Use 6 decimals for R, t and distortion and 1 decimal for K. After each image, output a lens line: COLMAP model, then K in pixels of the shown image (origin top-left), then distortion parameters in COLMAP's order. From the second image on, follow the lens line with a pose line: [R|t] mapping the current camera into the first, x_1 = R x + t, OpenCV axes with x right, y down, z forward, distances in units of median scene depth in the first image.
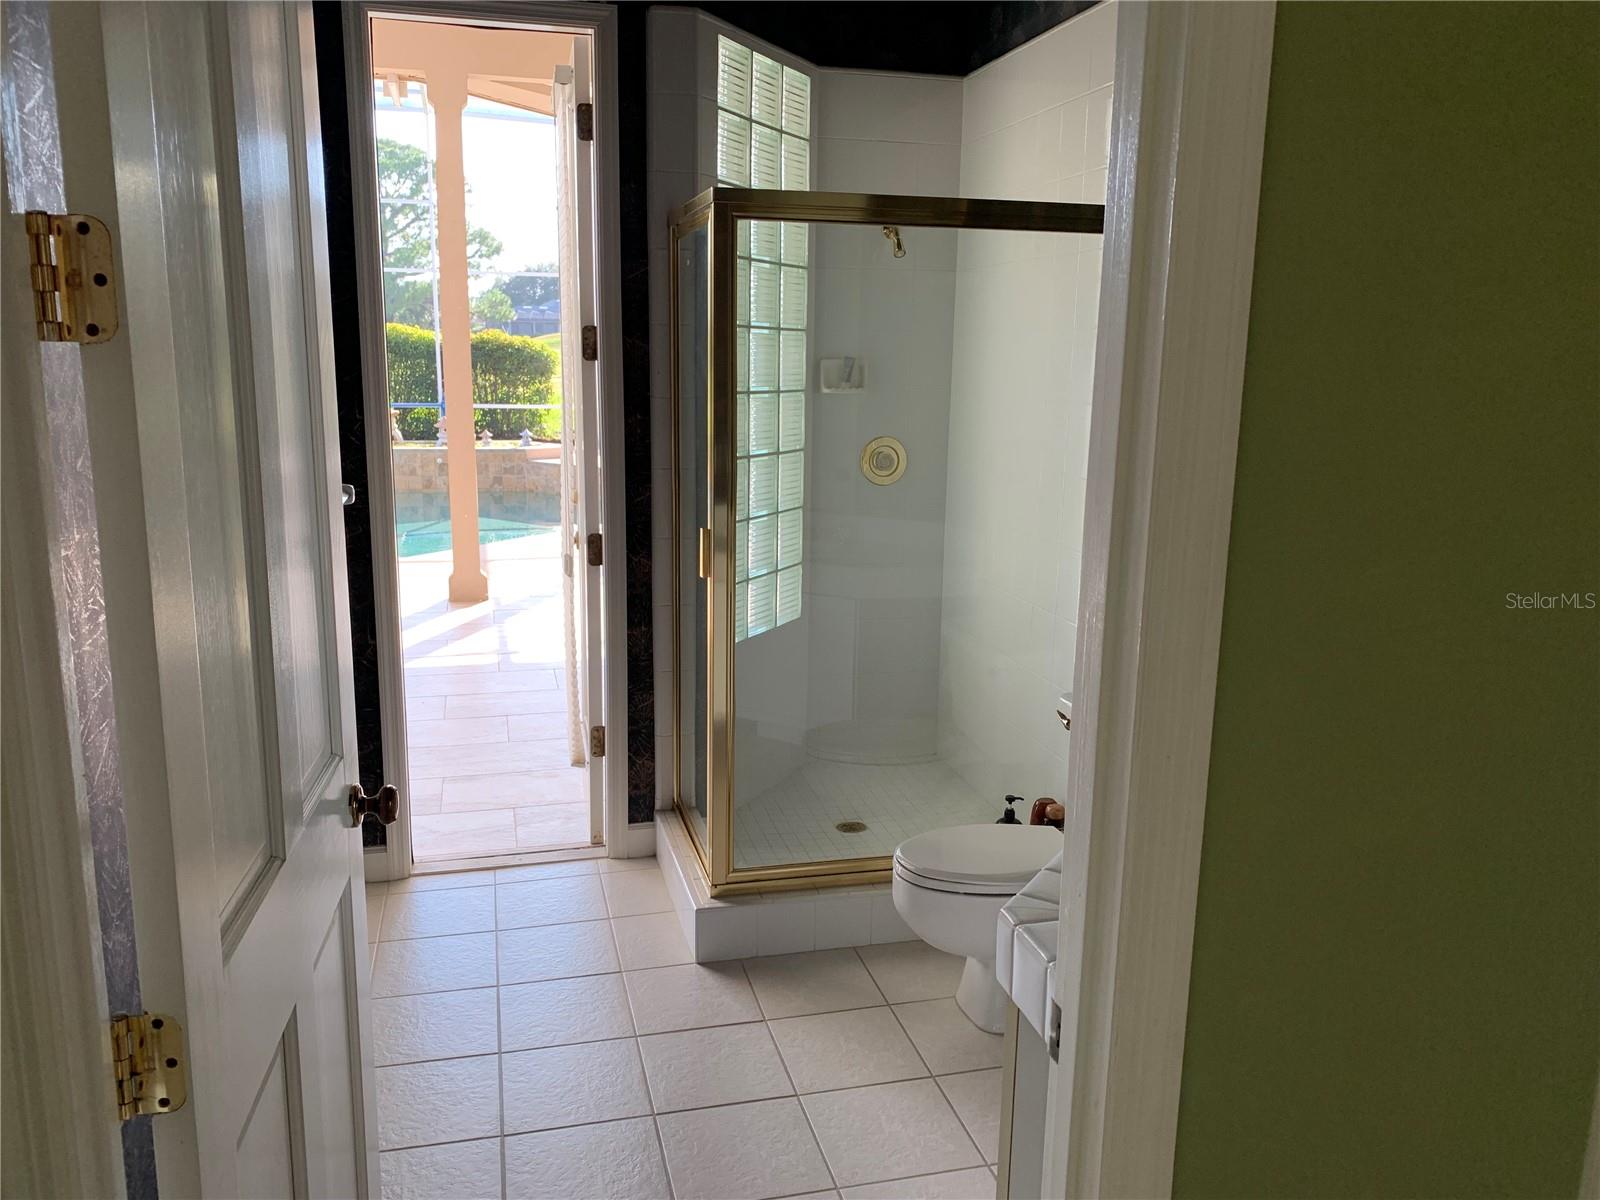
lens RADIAL K [[1231.7, 0, 798.1], [0, 1231.7, 596.8], [0, 0, 1]] dist [-0.029276, 0.003152]
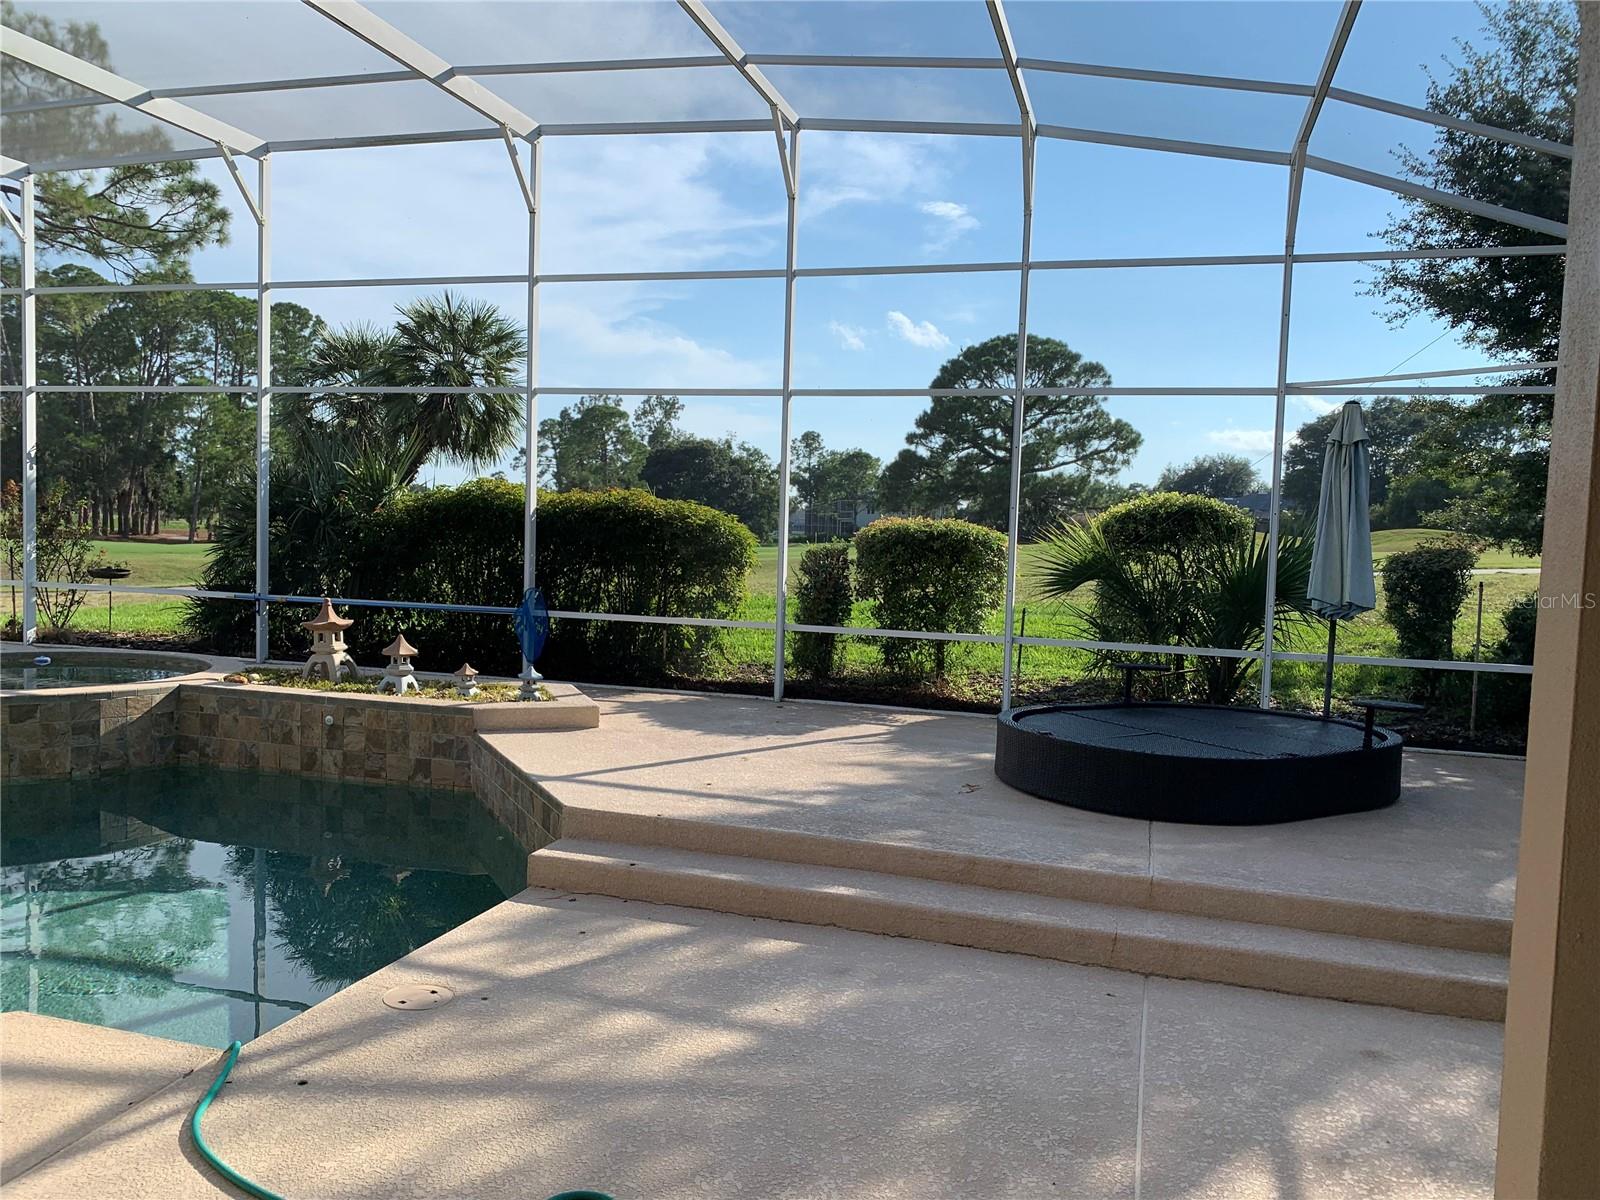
lens RADIAL K [[1231.7, 0, 802.3], [0, 1231.7, 602.5], [0, 0, 1]] dist [-0.029276, 0.003152]
pose [[0.852026, 0.033213, -0.522445, 0.148549], [-0.115341, 0.985371, -0.125460, -0.115929], [0.510635, 0.167155, 0.843392, 0.643715]]
